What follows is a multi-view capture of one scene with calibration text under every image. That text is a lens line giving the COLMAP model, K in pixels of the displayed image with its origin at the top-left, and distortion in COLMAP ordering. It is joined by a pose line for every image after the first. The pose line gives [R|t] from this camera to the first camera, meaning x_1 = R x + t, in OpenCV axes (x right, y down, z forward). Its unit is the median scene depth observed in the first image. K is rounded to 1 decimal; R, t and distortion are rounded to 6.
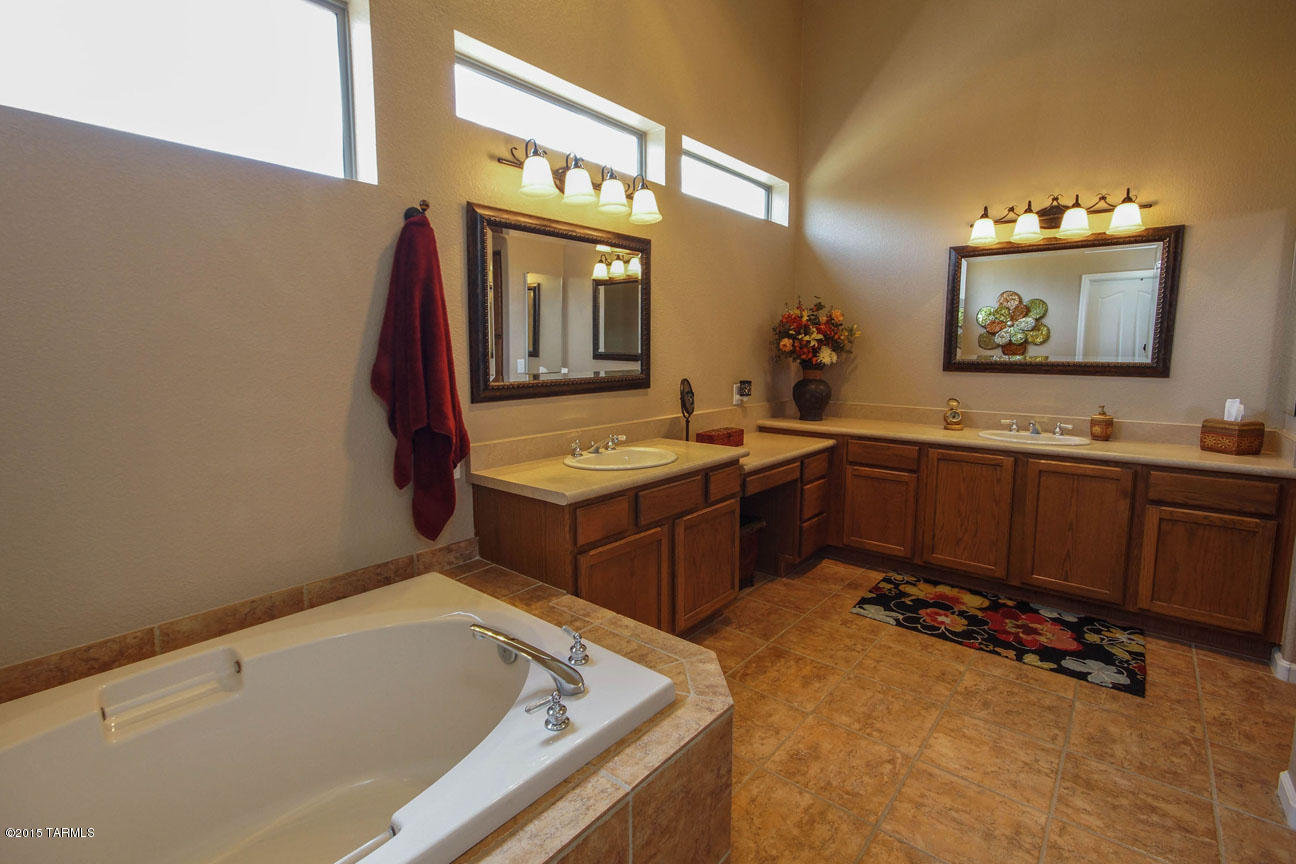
lens RADIAL K [[593.6, 0, 649.0], [0, 593.6, 415.8], [0, 0, 1]] dist [-0.014716, -0.000120]
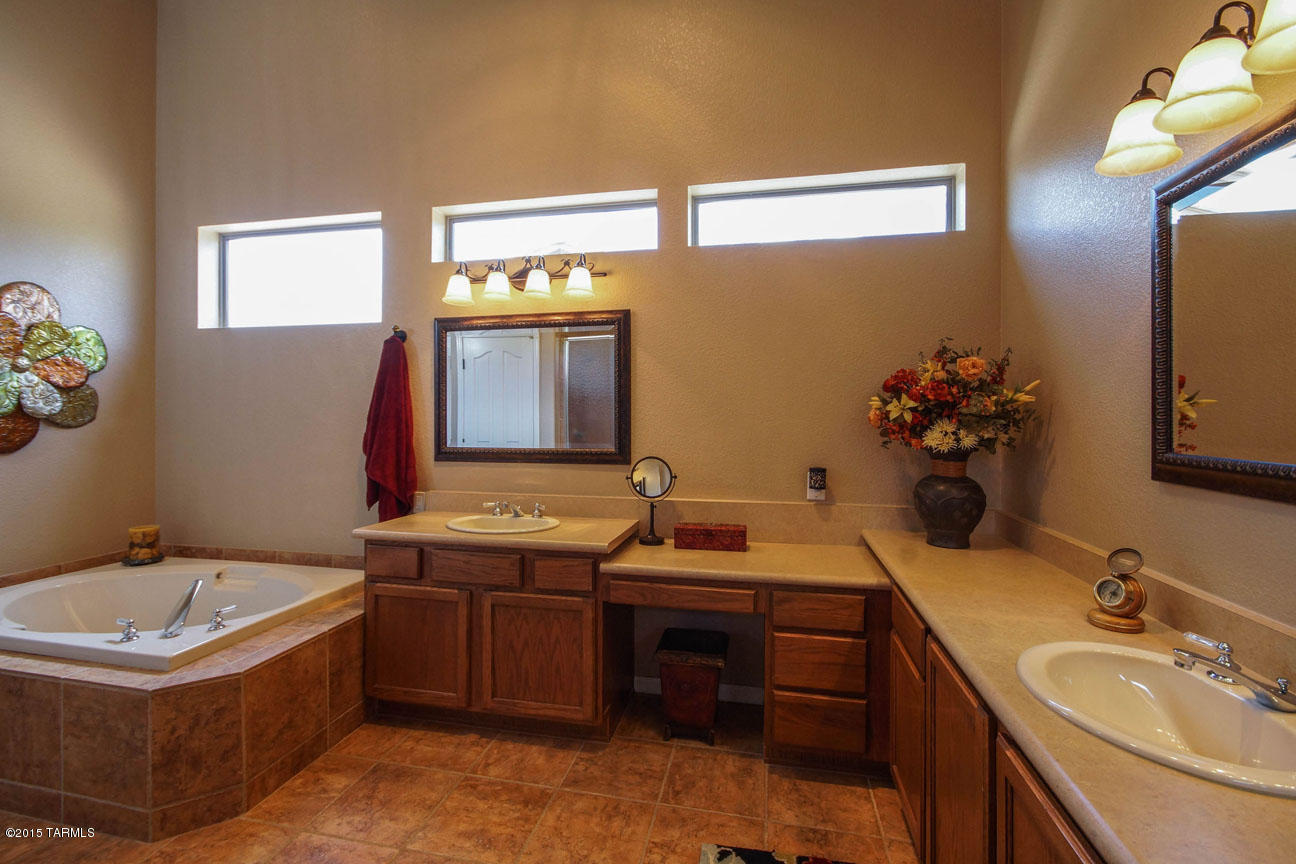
lens RADIAL K [[564.4, 0, 650.5], [0, 564.4, 416.3], [0, 0, 1]] dist [-0.002593, -0.000595]
pose [[0.468203, -0.003151, -0.883615, 0.930379], [-0.100595, 0.993302, -0.056845, -0.084995], [0.877876, 0.115502, 0.464750, 0.693316]]
